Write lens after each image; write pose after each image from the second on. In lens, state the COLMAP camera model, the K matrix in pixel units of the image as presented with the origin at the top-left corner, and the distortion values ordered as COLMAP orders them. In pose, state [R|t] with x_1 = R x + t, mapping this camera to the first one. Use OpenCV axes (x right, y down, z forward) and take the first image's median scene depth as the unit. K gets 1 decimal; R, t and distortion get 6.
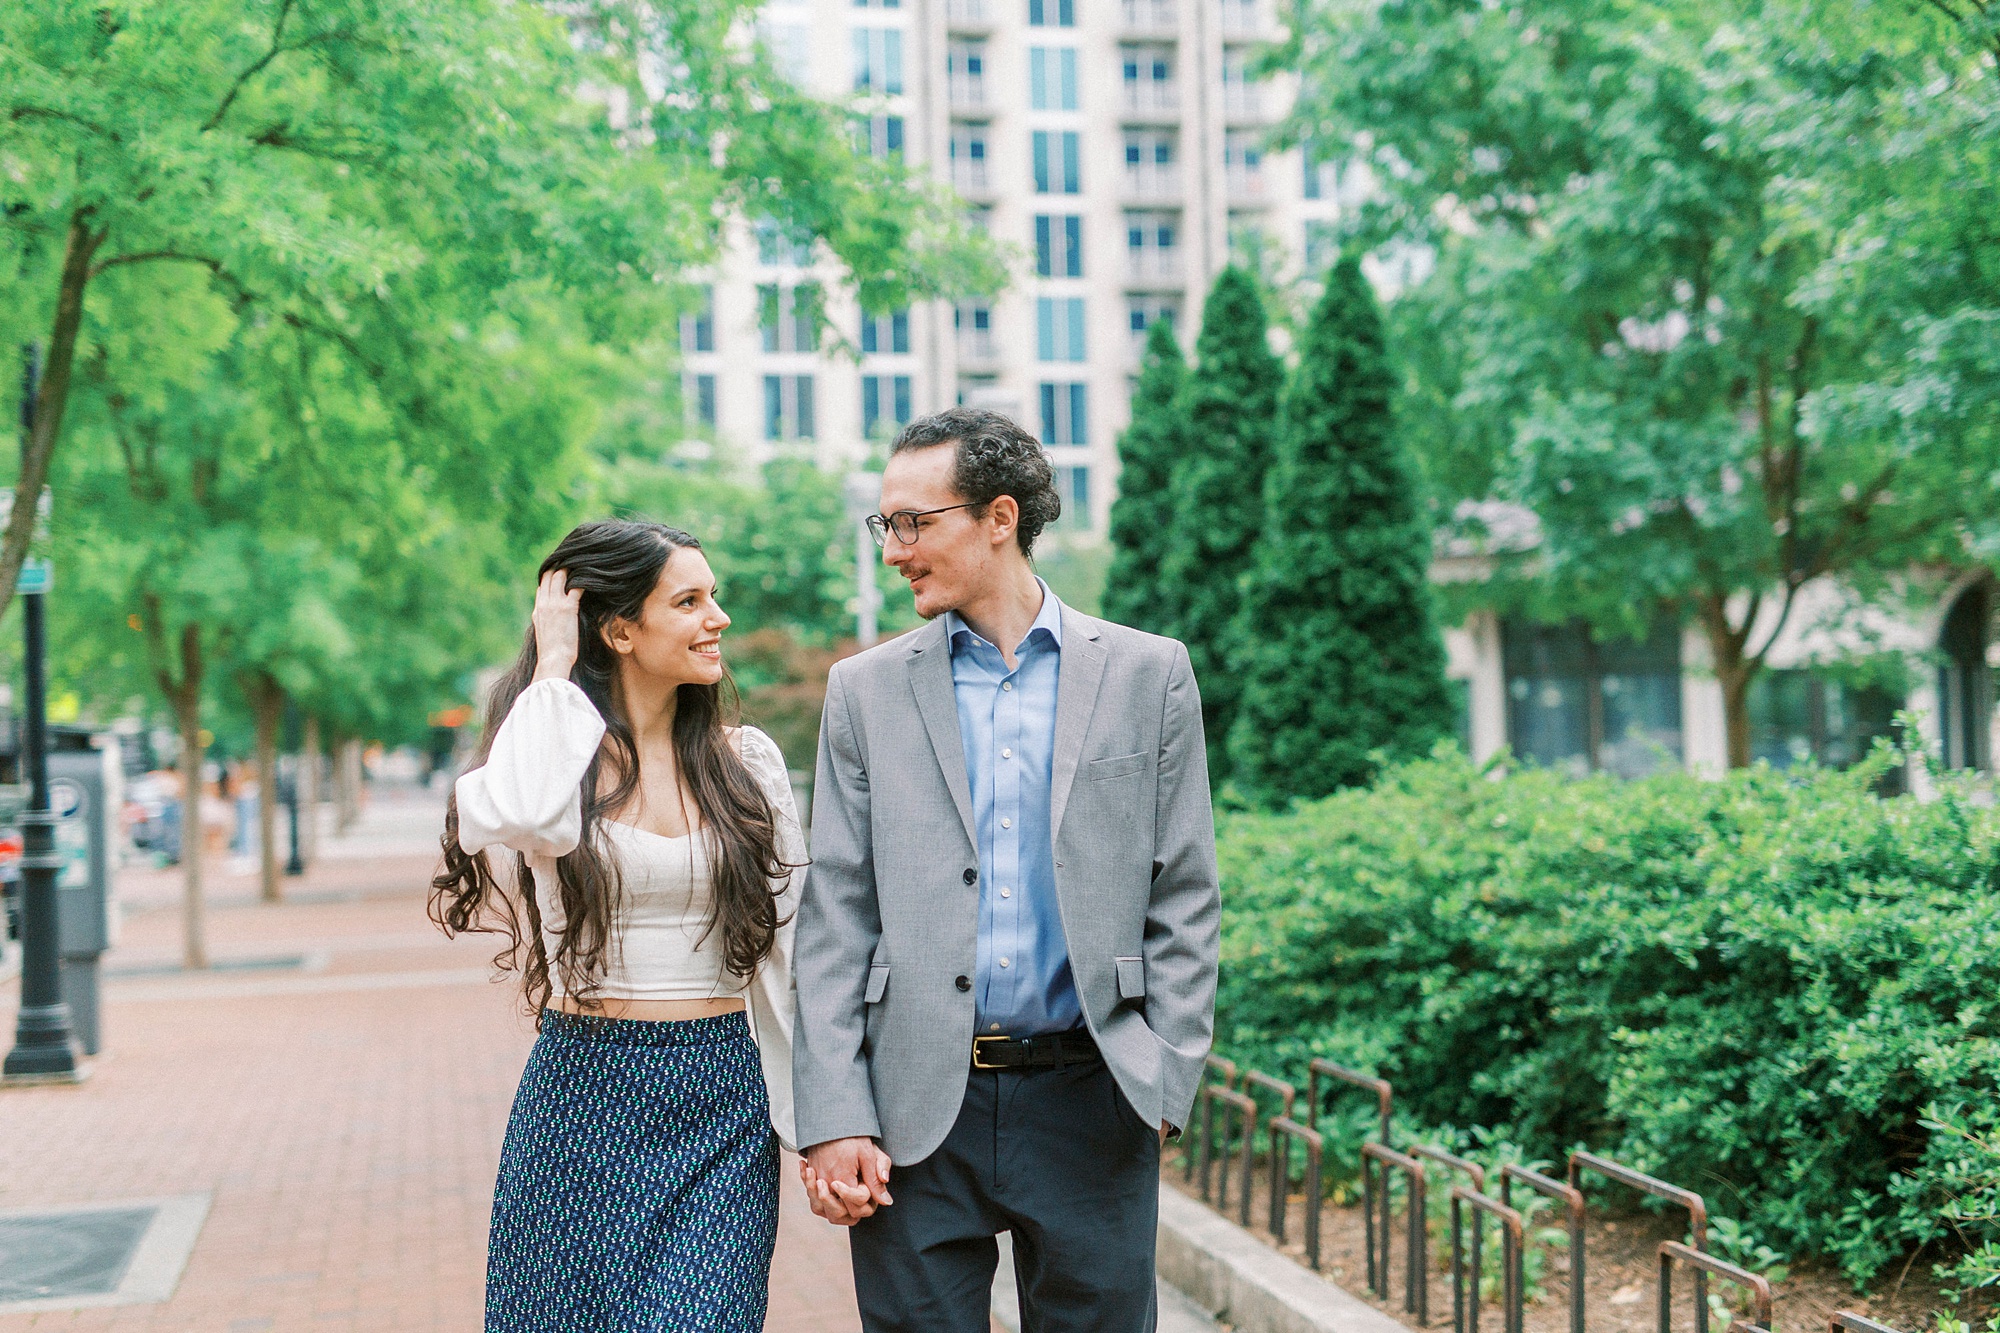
lens RADIAL K [[2747.5, 0, 923.4], [0, 2747.5, 666.6], [0, 0, 1]] dist [0.003506, -0.043309]
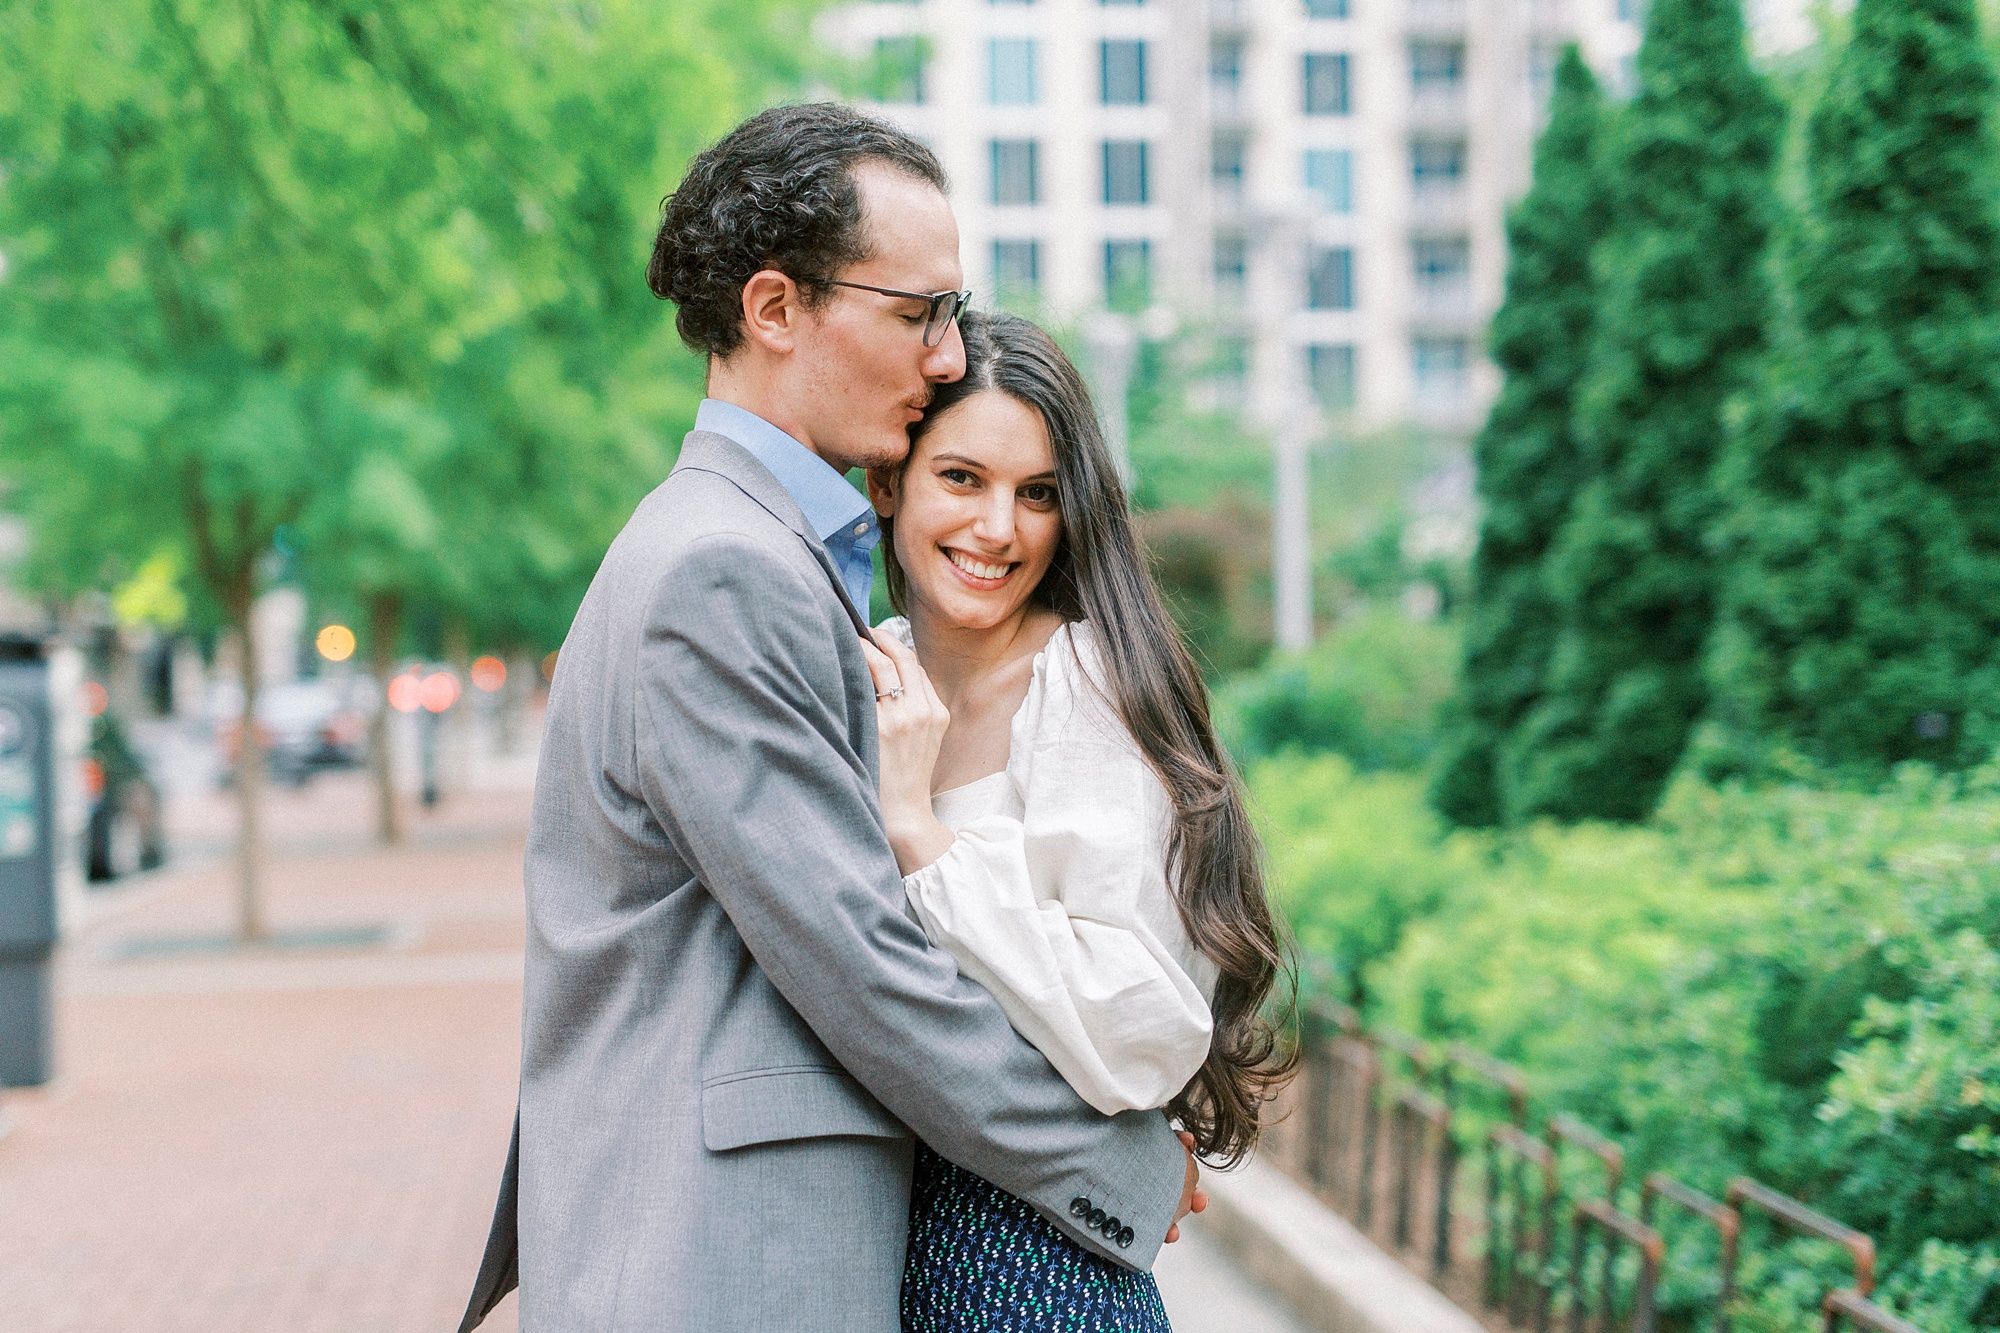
lens RADIAL K [[2747.5, 0, 923.4], [0, 2747.5, 666.6], [0, 0, 1]] dist [0.003506, -0.043309]
pose [[0.996655, 0.005114, -0.081561, -0.017887], [-0.002466, 0.999468, 0.032535, 0.007985], [0.081684, -0.032225, 0.996137, 0.356769]]
